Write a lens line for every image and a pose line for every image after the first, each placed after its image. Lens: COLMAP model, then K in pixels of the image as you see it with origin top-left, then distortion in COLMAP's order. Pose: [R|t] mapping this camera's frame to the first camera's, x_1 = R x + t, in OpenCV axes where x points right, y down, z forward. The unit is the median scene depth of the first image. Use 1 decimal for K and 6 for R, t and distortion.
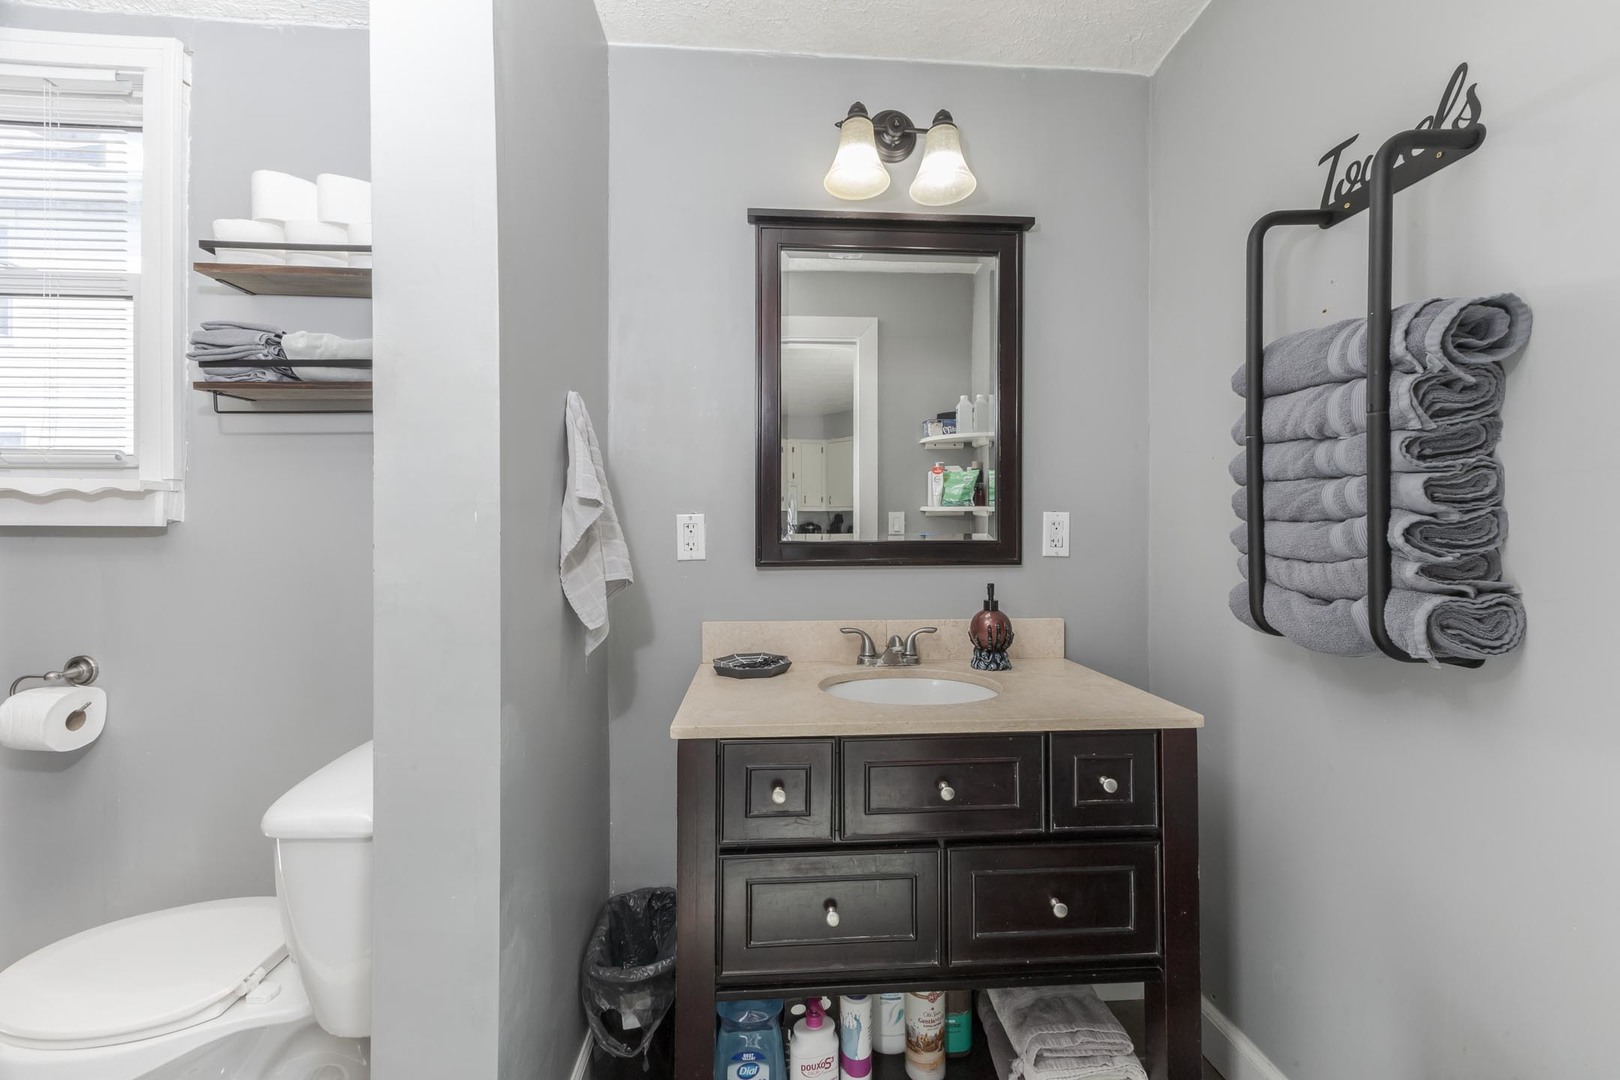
lens RADIAL K [[721.1, 0, 810.0], [0, 721.1, 540.0], [0, 0, 1]] dist [0.016399, 0.000204]
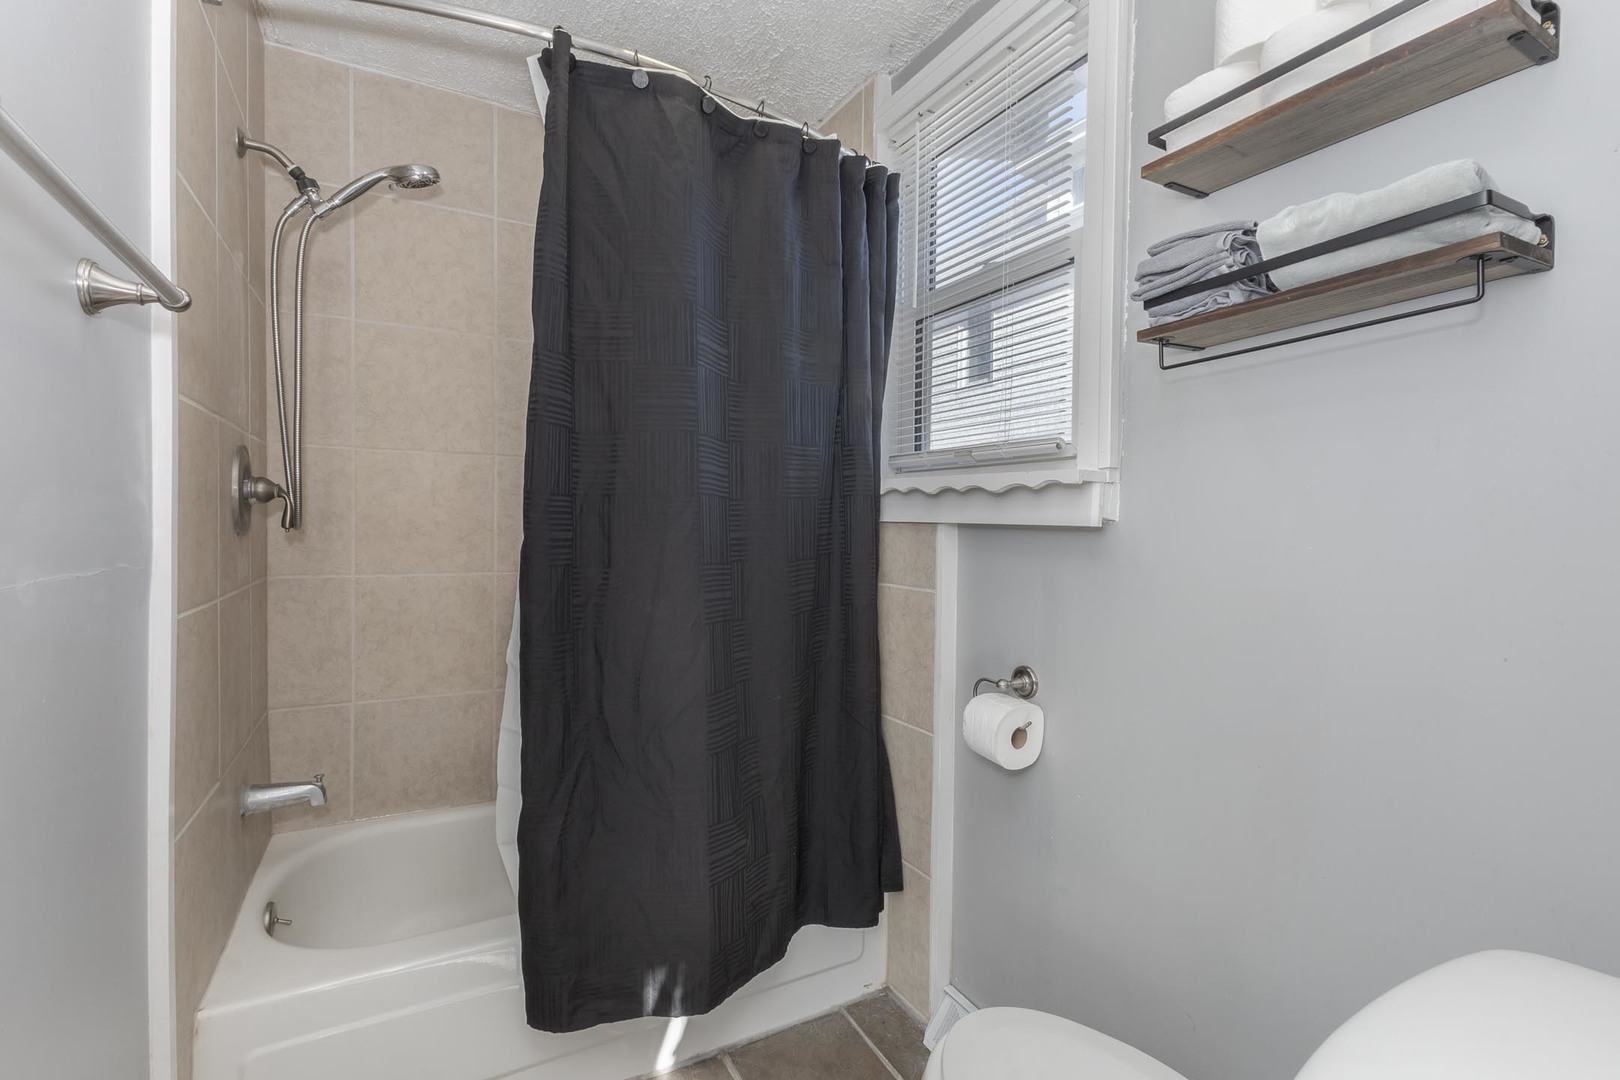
lens RADIAL K [[693.0, 0, 810.0], [0, 693.0, 540.0], [0, 0, 1]] dist [-0.026049, -0.000176]
pose [[0.454952, 0.020147, -0.890288, -0.363899], [-0.012247, 0.999791, 0.016367, -0.012684], [0.890432, 0.003457, 0.455103, 0.381637]]
